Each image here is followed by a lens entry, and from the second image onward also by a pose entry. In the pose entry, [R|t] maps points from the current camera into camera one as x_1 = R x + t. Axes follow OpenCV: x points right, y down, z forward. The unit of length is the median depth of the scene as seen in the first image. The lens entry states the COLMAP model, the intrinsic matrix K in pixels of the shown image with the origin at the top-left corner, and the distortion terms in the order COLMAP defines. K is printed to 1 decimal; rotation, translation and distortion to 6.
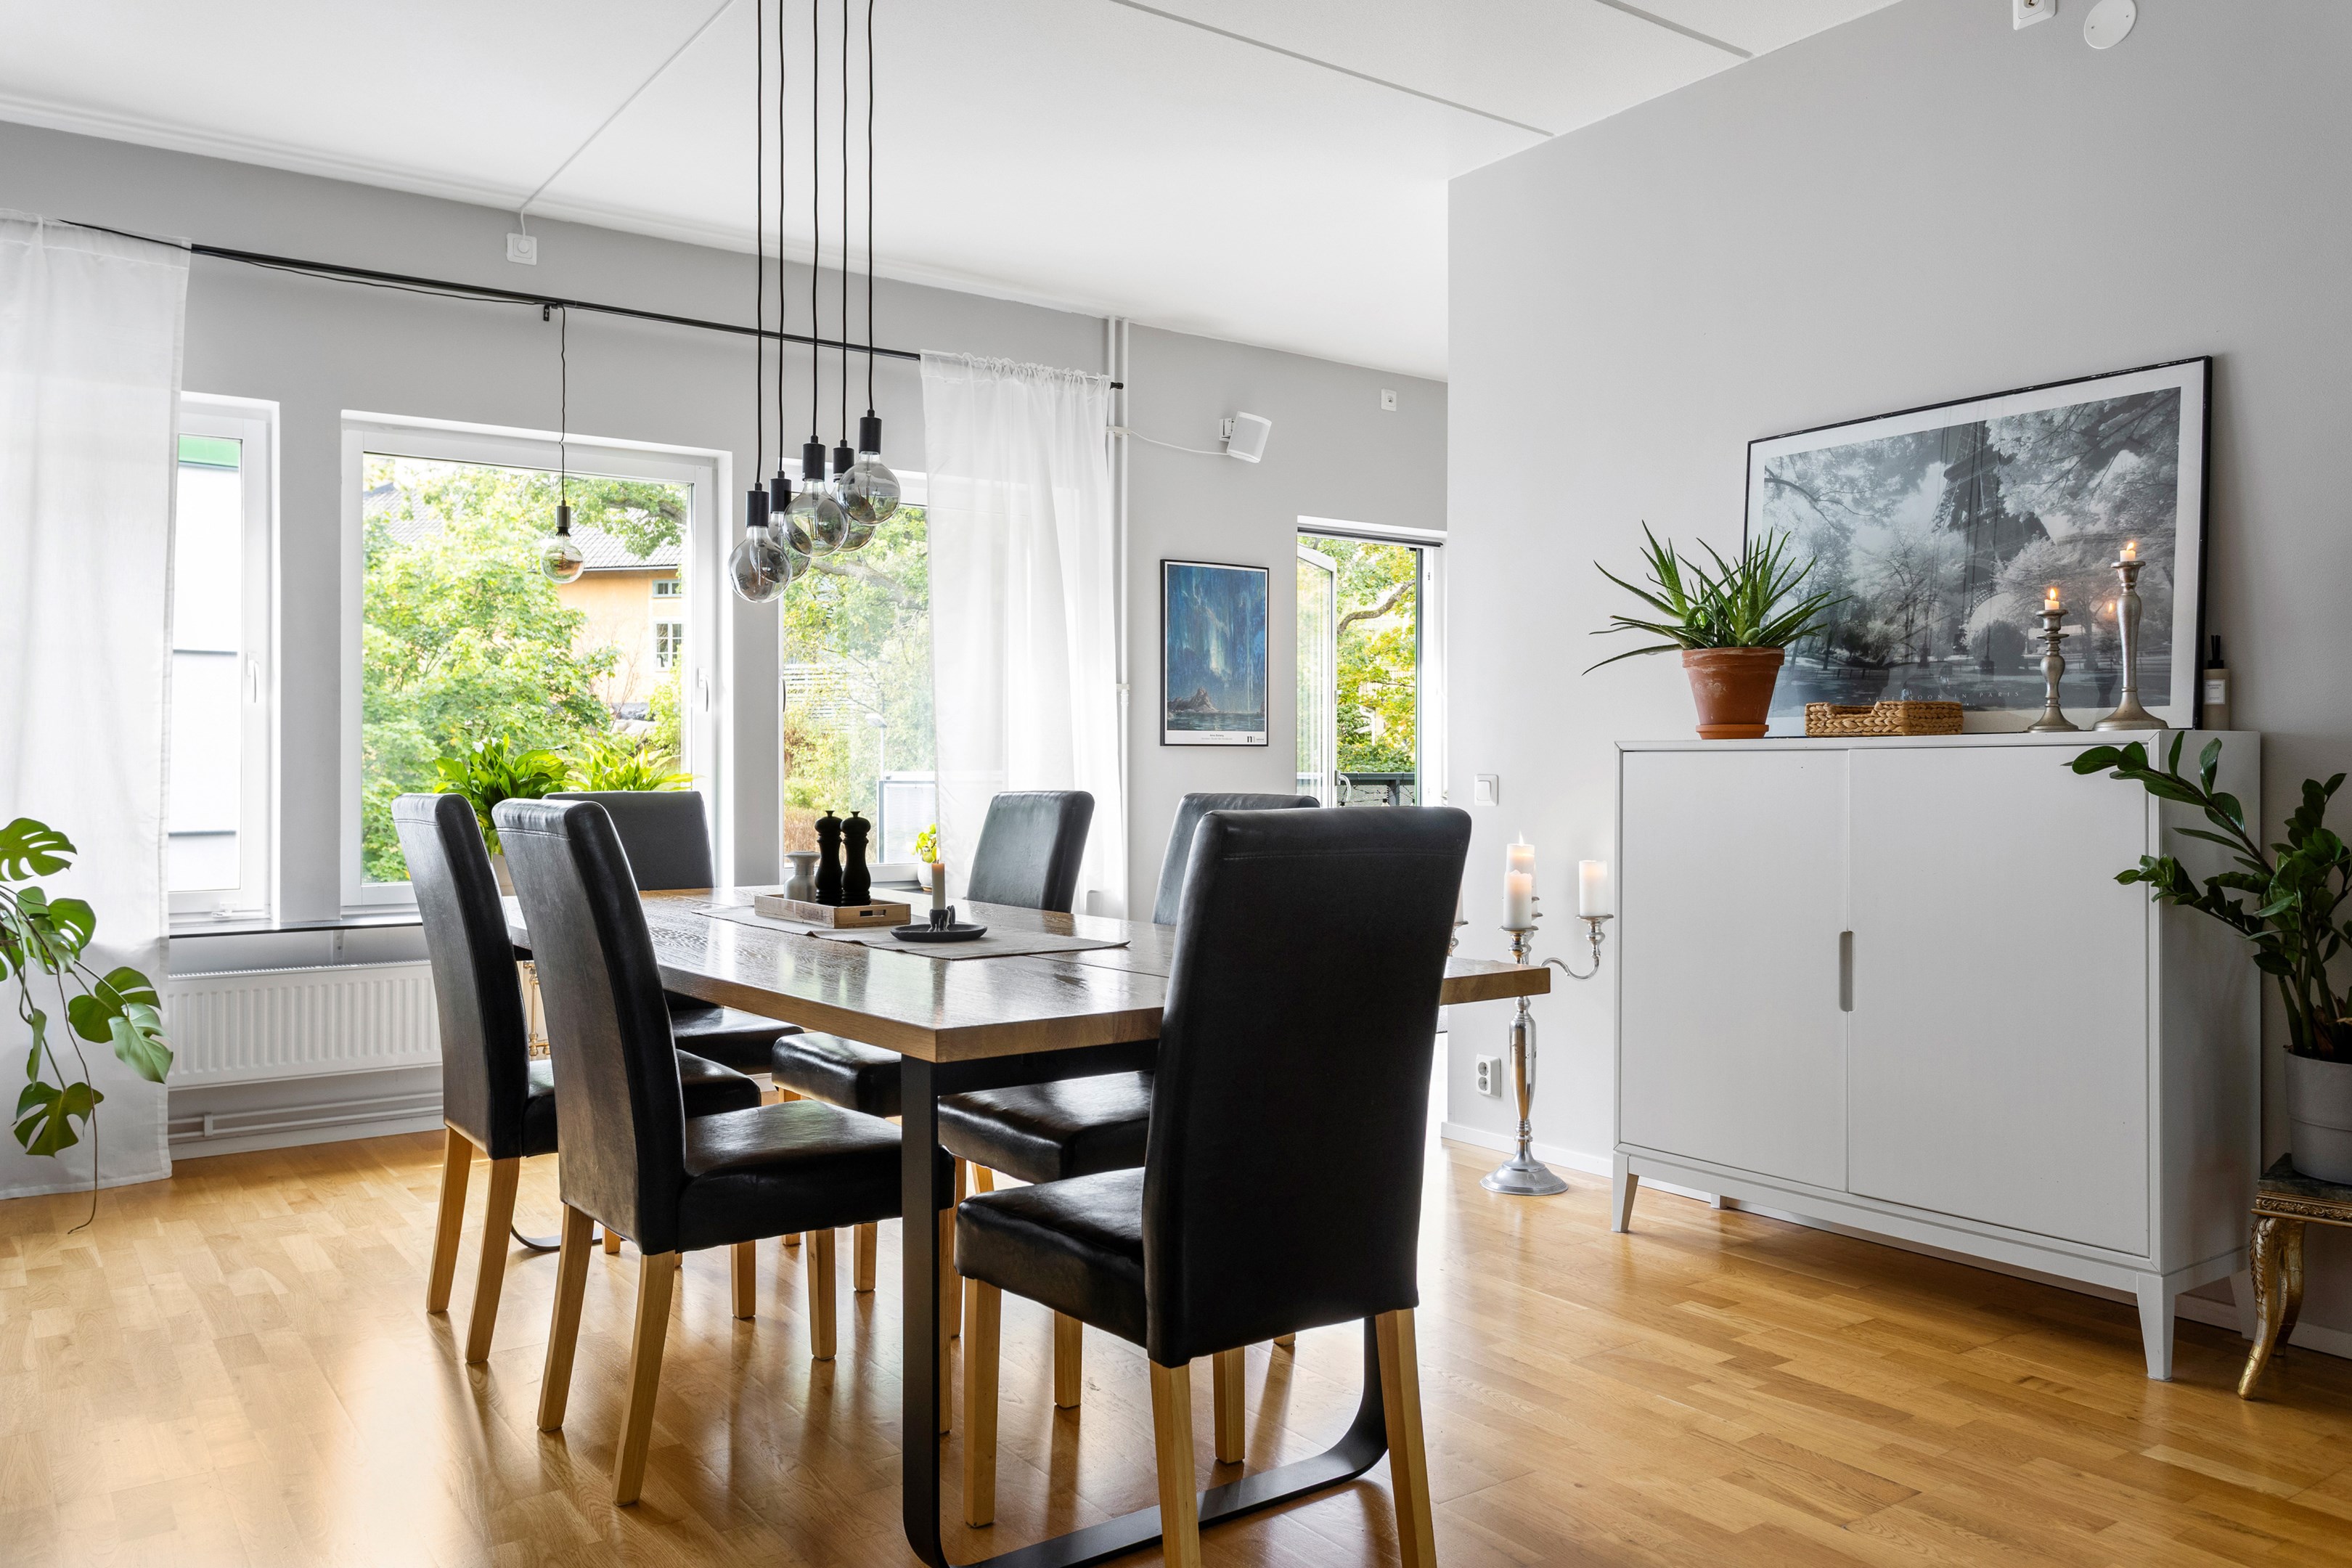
lens RADIAL K [[1725.2, 0, 1215.7], [0, 1725.2, 760.4], [0, 0, 1]] dist [0.001314, -0.000808]
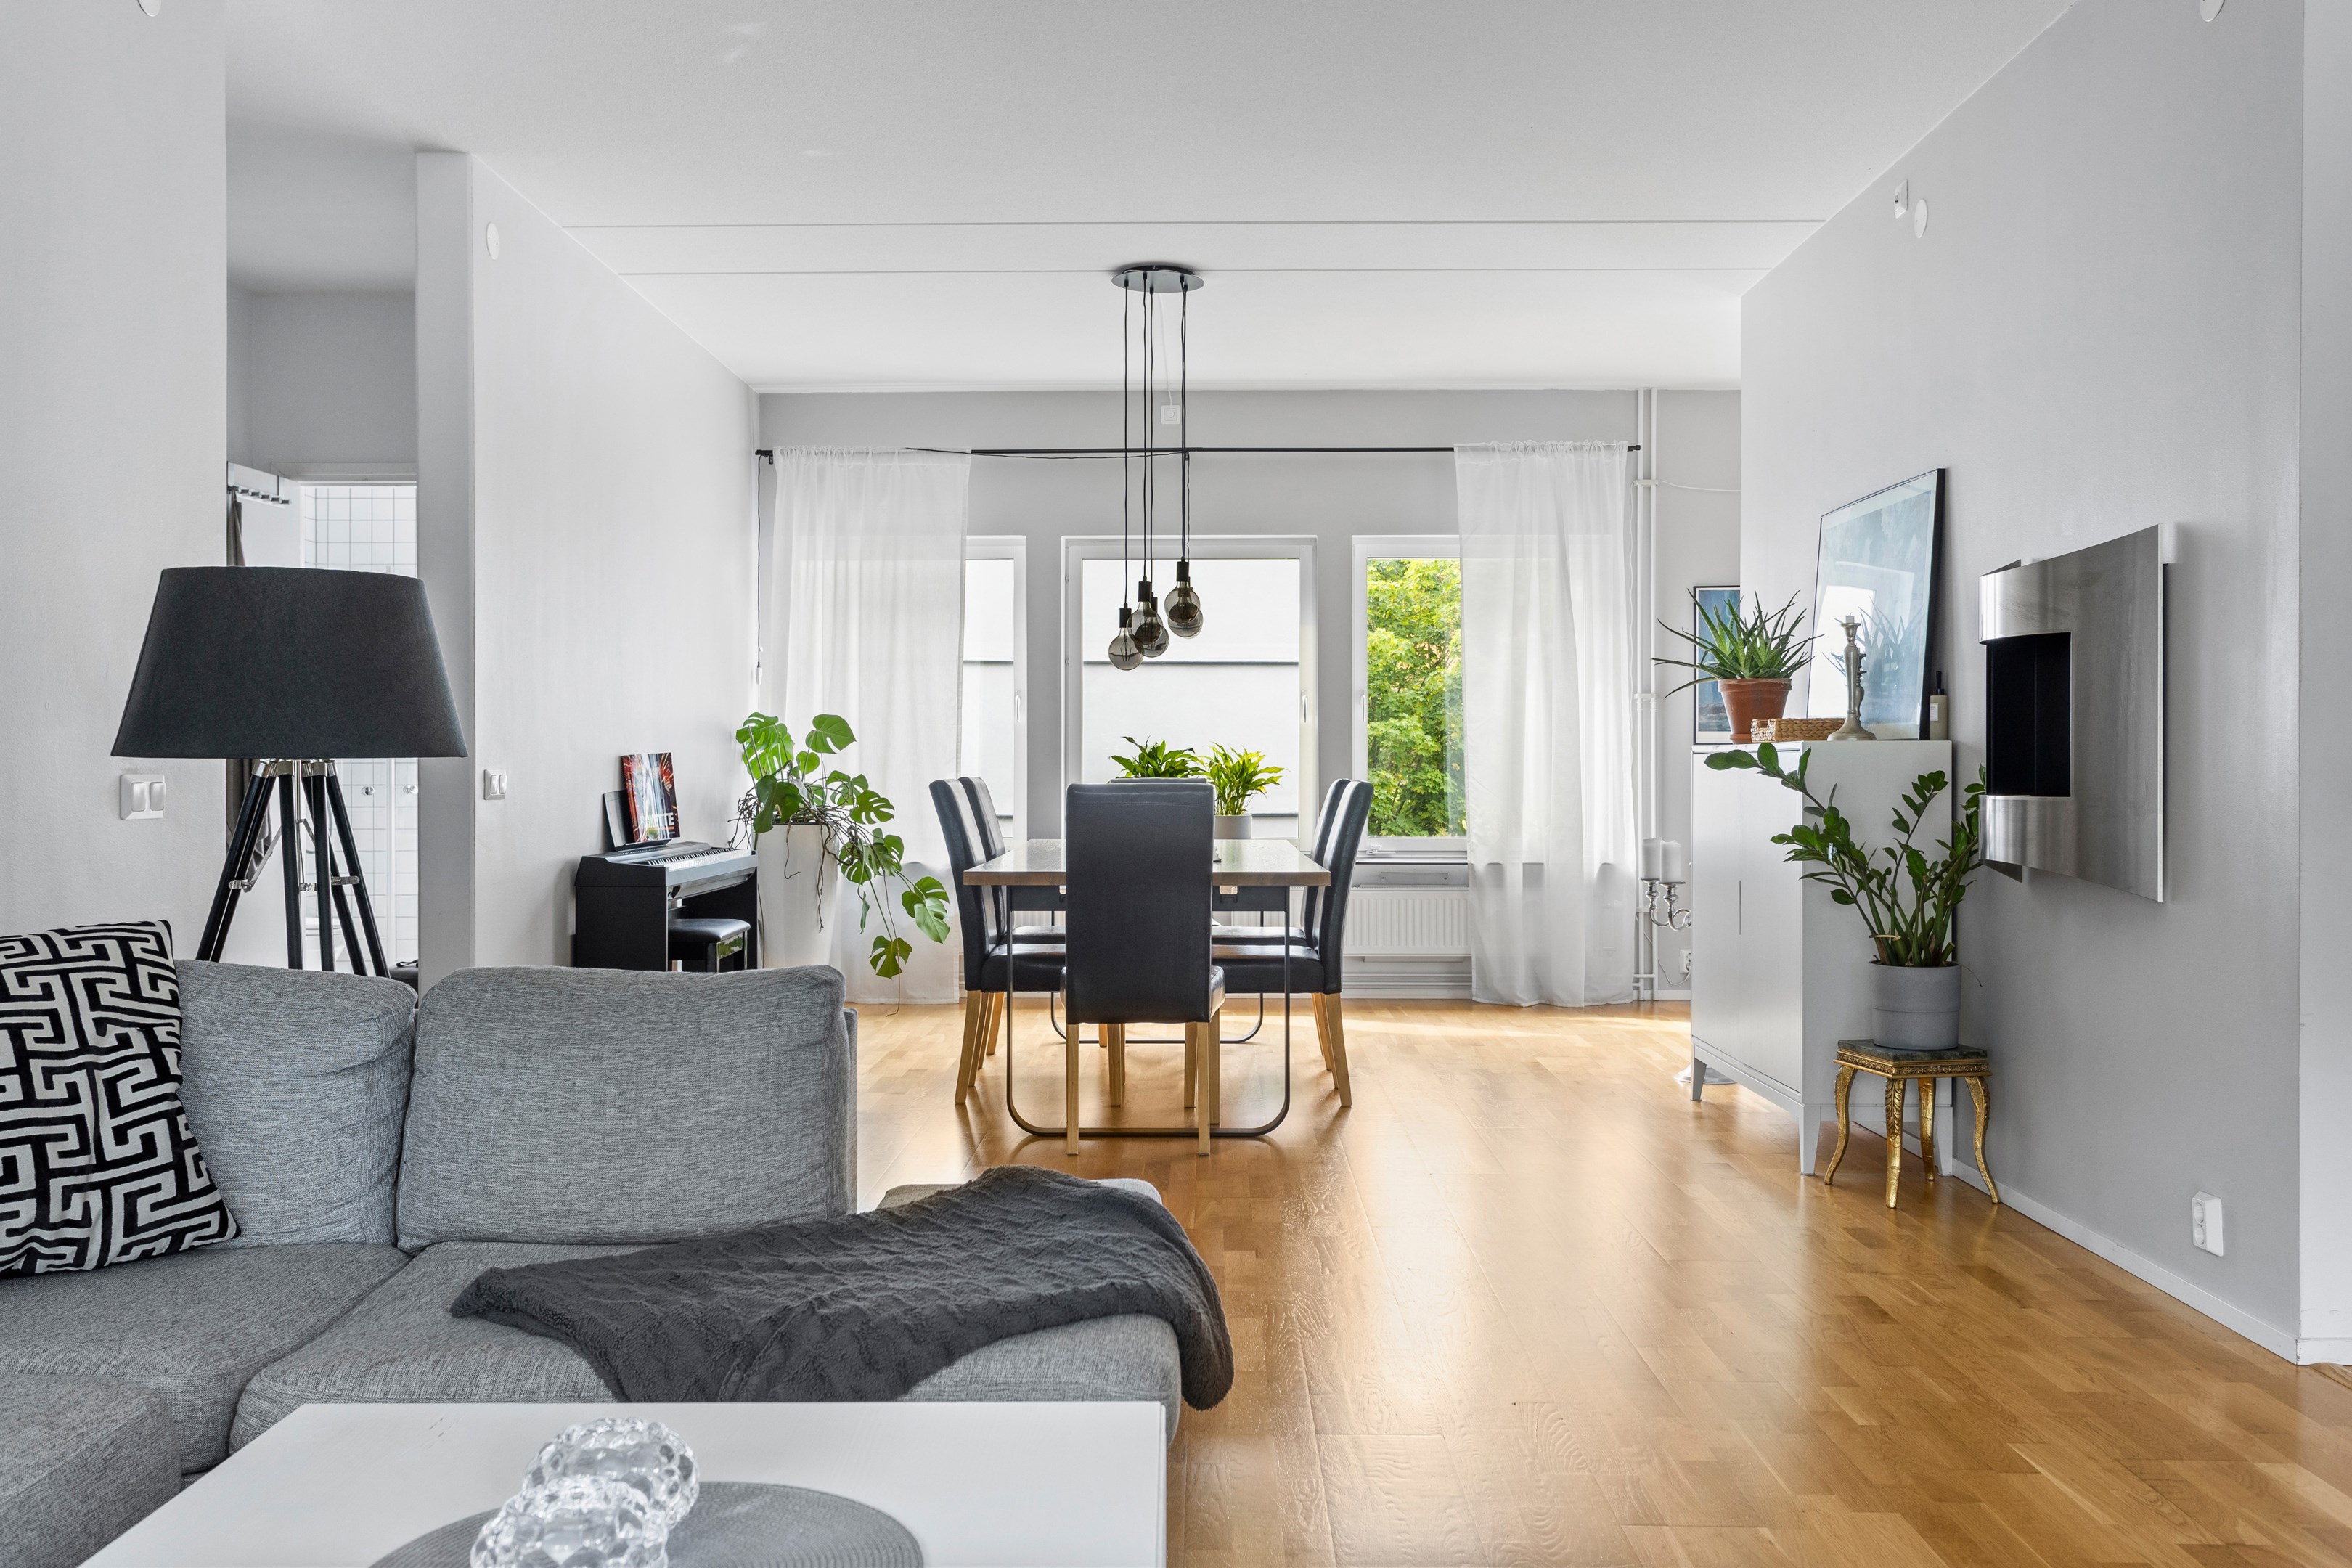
lens RADIAL K [[2080.9, 0, 1176.0], [0, 2080.9, 784.0], [0, 0, 1]] dist [0.000925, -0.000426]
pose [[0.800784, 0.008370, -0.598894, 0.832593], [0.000630, 0.999890, 0.014817, -0.005334], [0.598952, -0.012243, 0.800691, -0.537660]]
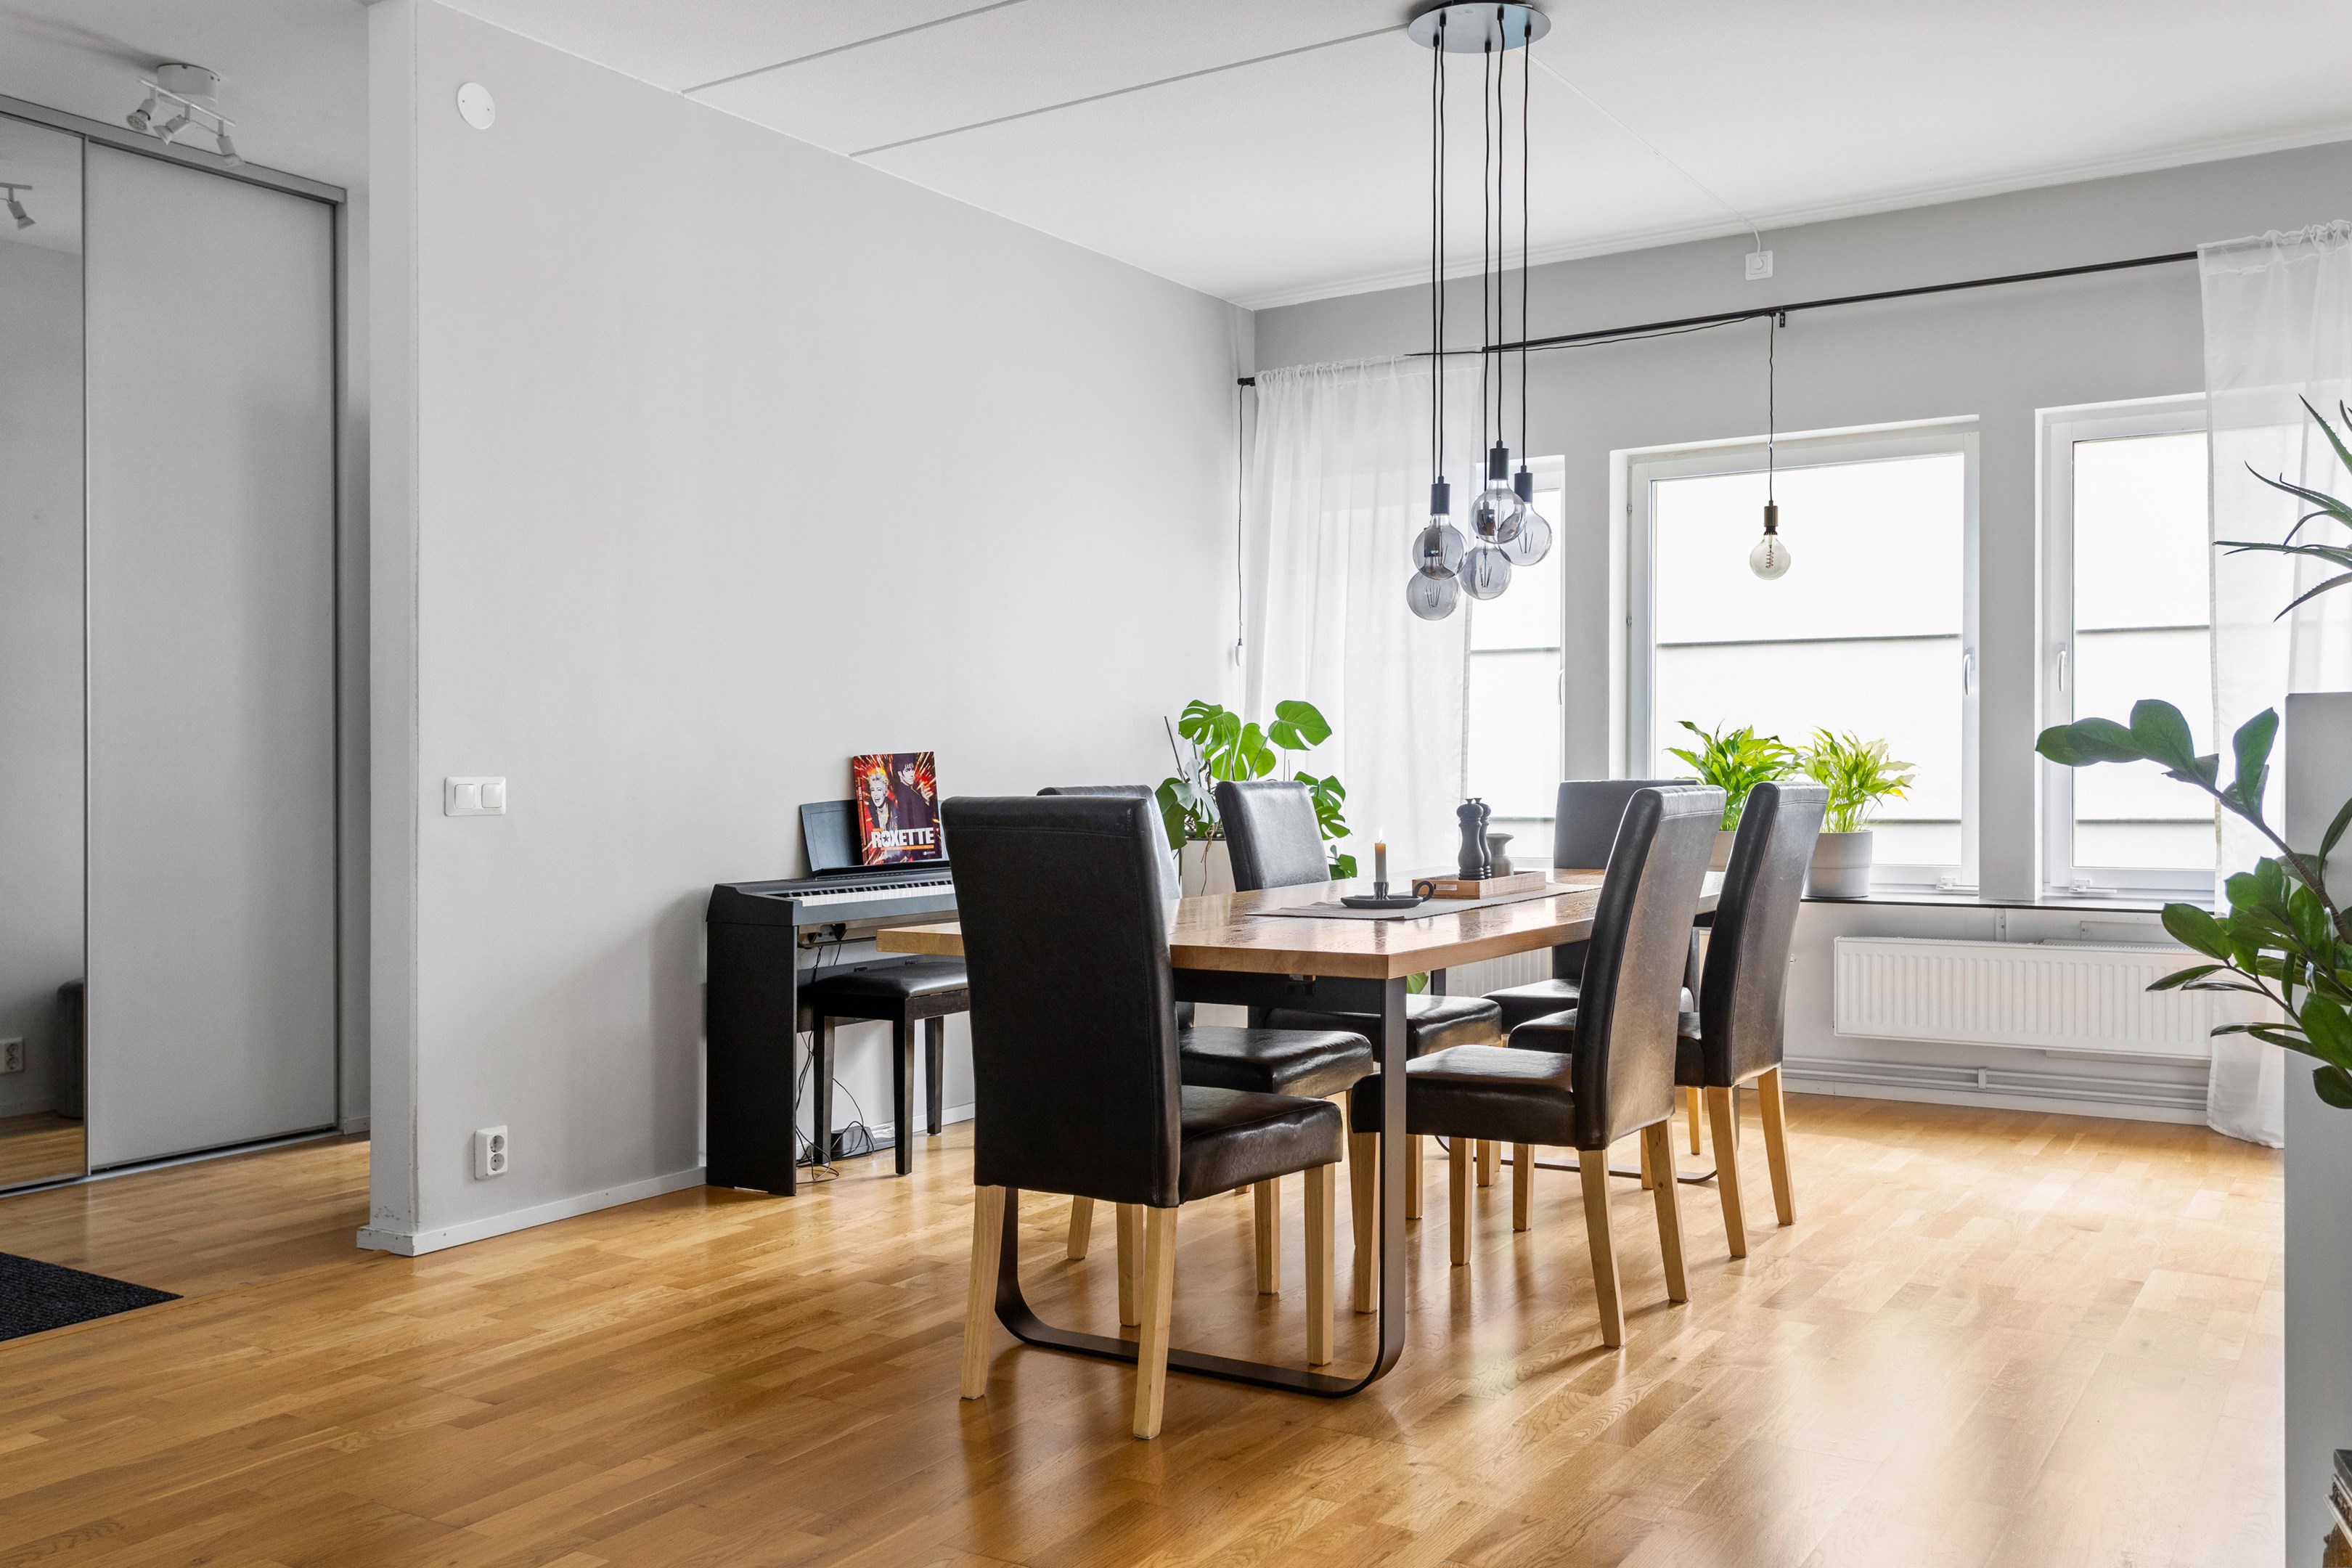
lens RADIAL K [[2012.3, 0, 1176.0], [0, 2012.3, 784.0], [0, 0, 1]] dist [0.029387, -0.000081]
pose [[0.366483, 0.007701, -0.930393, 0.757770], [0.012206, 0.999840, 0.013084, -0.000381], [0.930345, -0.016151, 0.366330, 0.259935]]
